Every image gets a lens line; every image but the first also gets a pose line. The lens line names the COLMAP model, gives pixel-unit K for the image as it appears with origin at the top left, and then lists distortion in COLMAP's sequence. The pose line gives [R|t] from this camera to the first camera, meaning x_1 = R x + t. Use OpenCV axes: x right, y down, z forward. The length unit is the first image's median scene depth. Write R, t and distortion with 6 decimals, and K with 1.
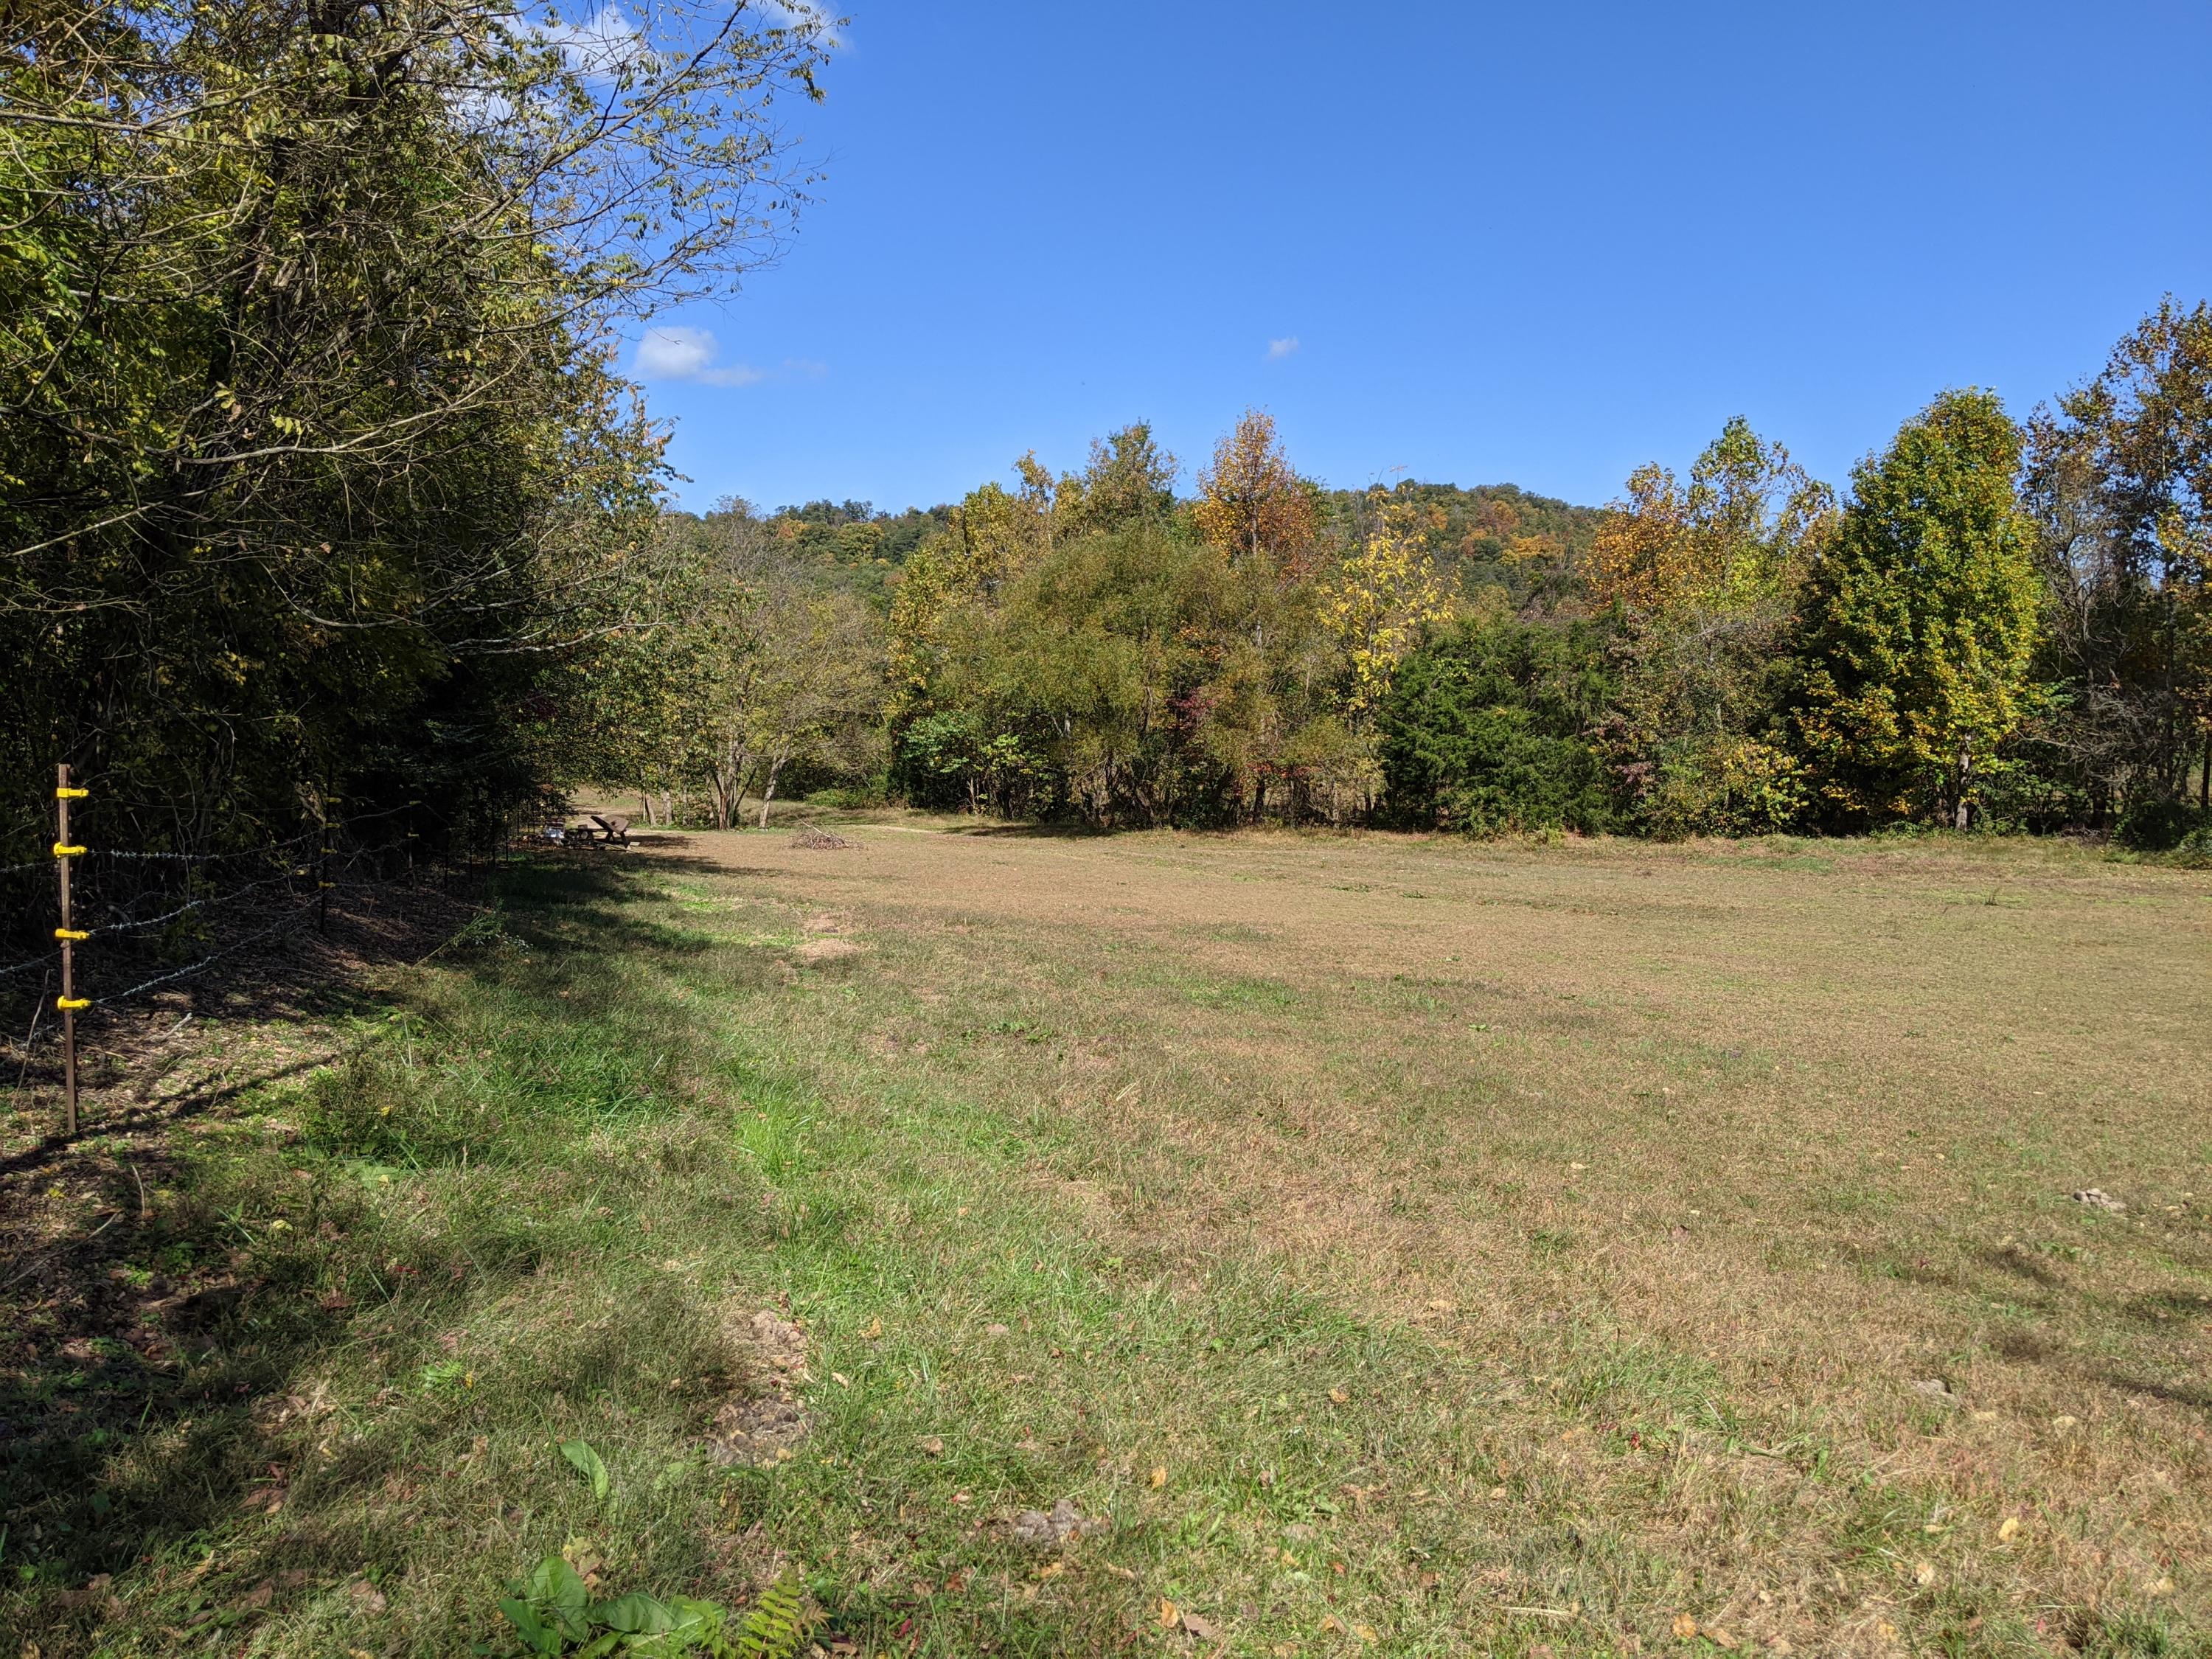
lens RADIAL K [[1760.0, 0, 1106.5], [0, 1760.0, 827.8], [0, 0, 1]] dist [0.079573, -0.126955]
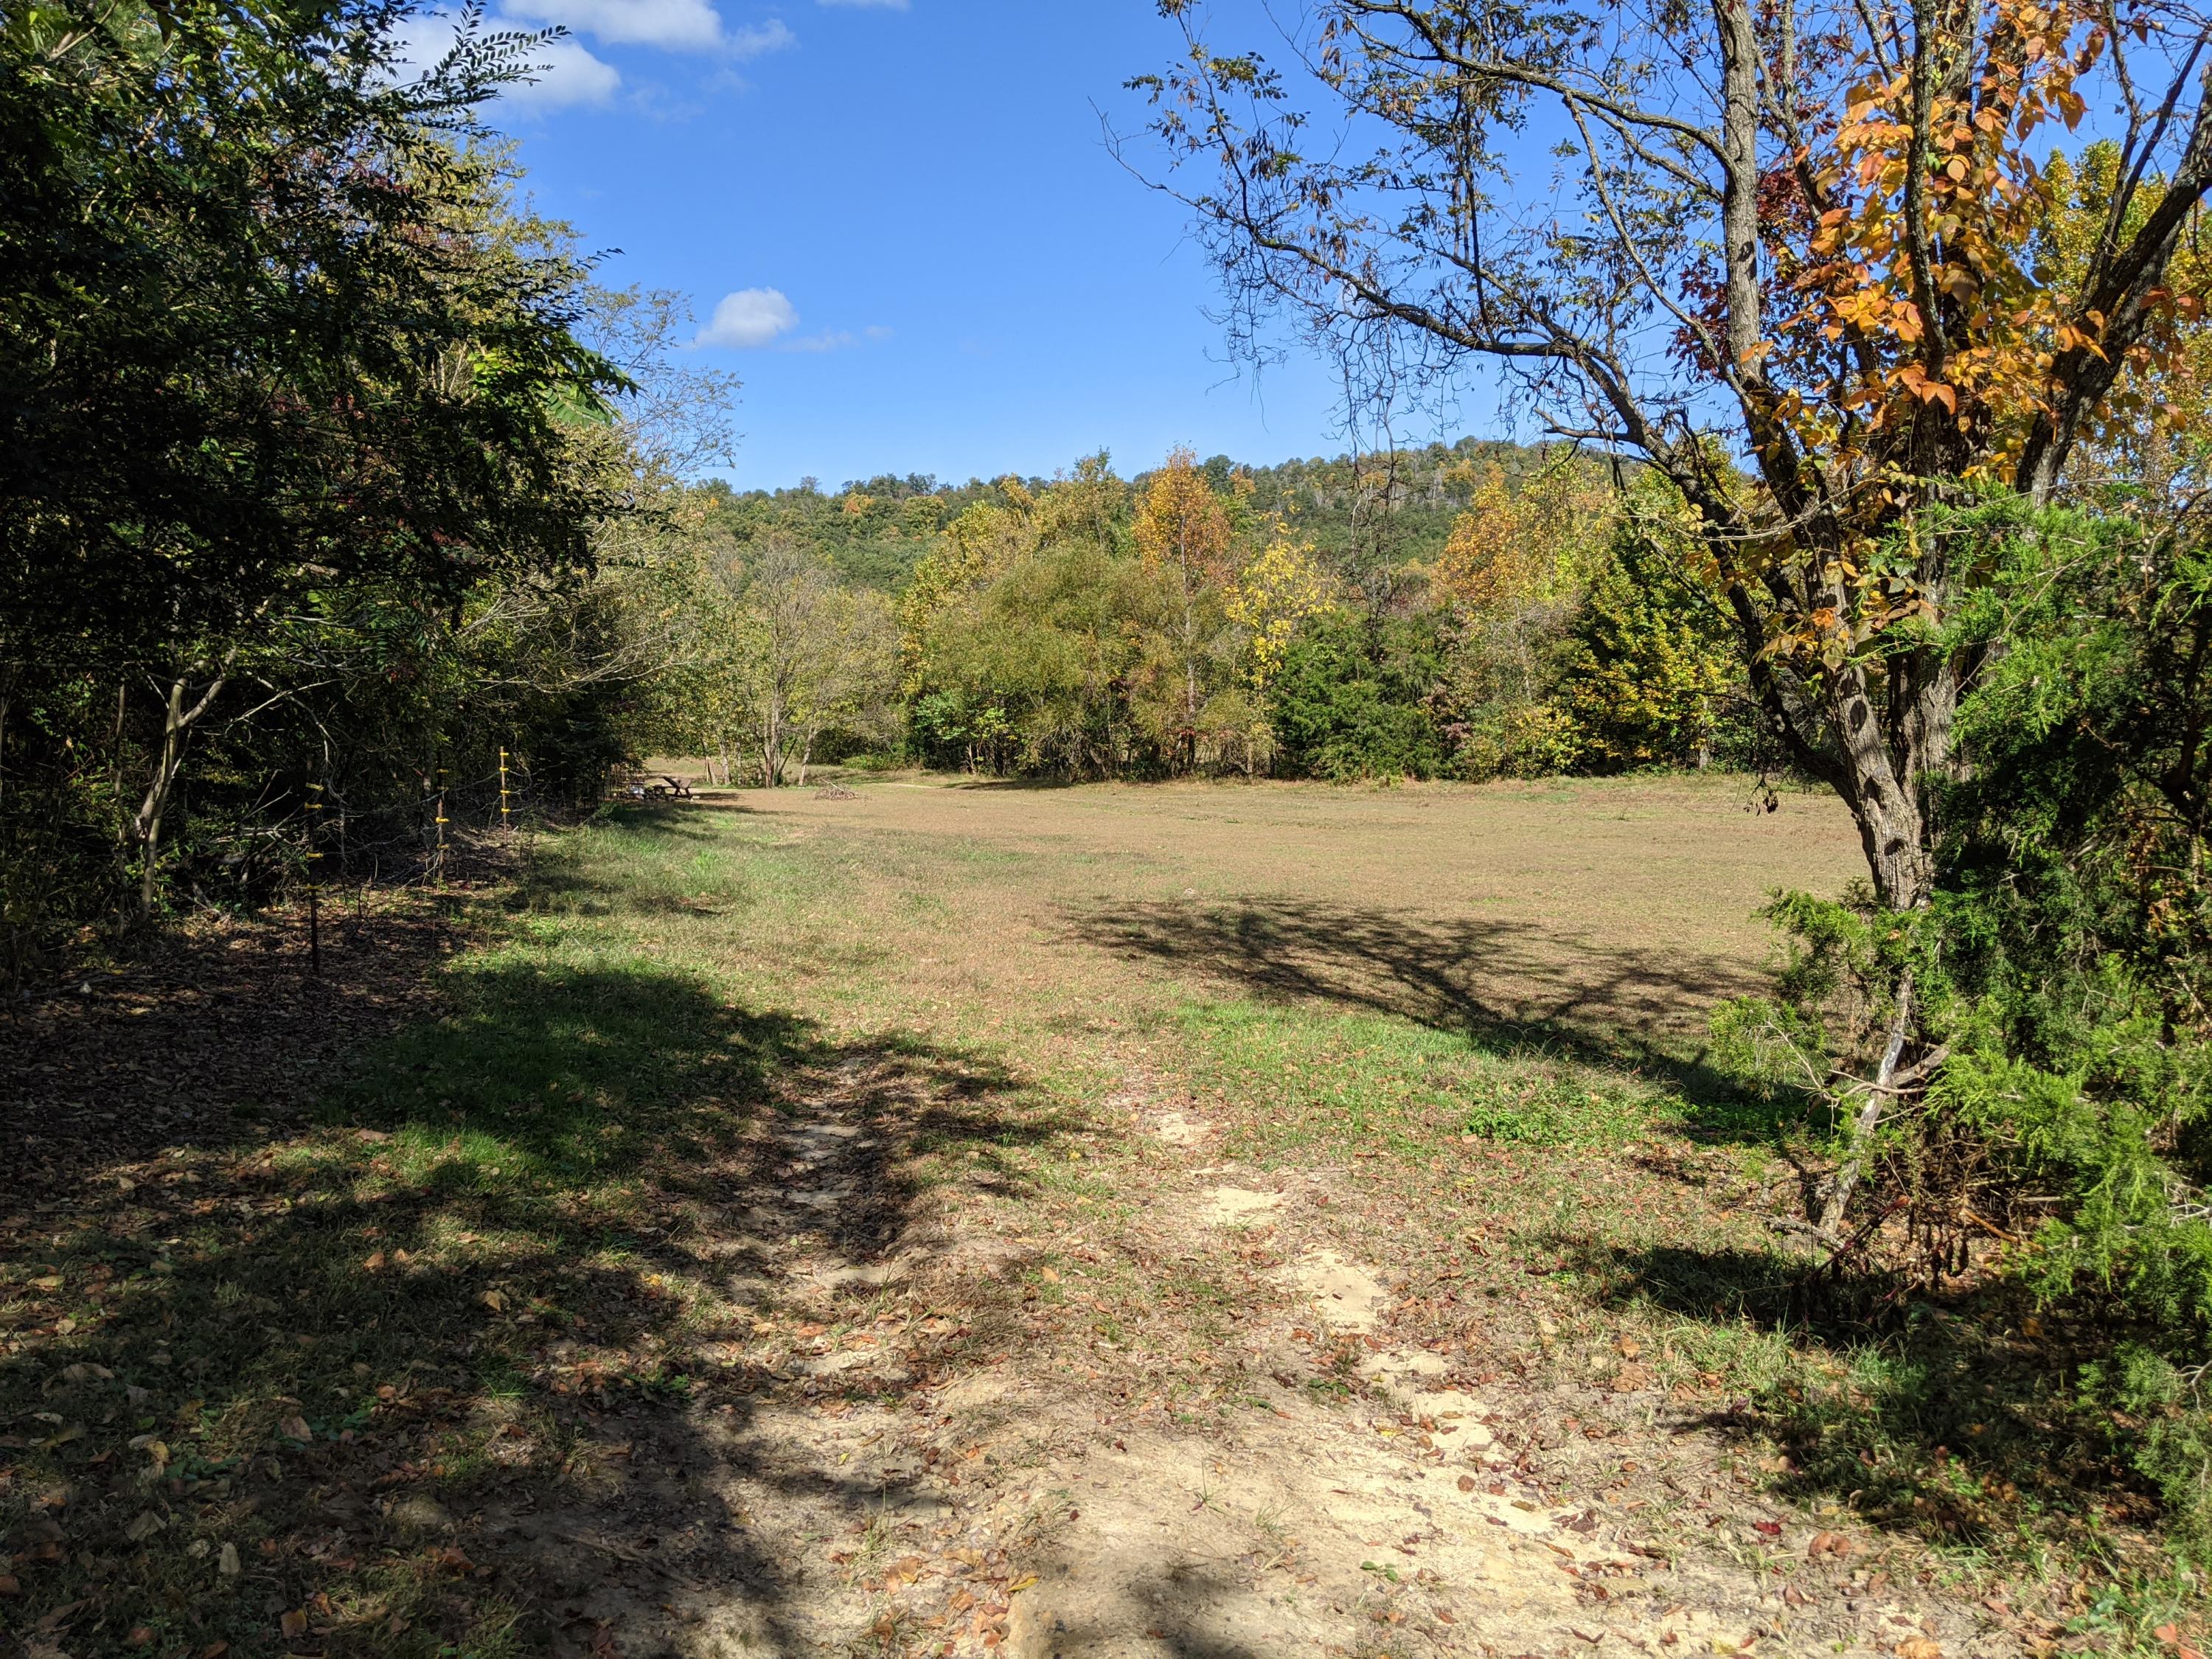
lens RADIAL K [[1785.3, 0, 1098.2], [0, 1785.3, 838.9], [0, 0, 1]] dist [0.101679, 0.000776]
pose [[0.998512, -0.015302, -0.052344, 0.098175], [0.016700, 0.999512, 0.026380, 0.008643], [0.051915, -0.027215, 0.998281, -0.310785]]
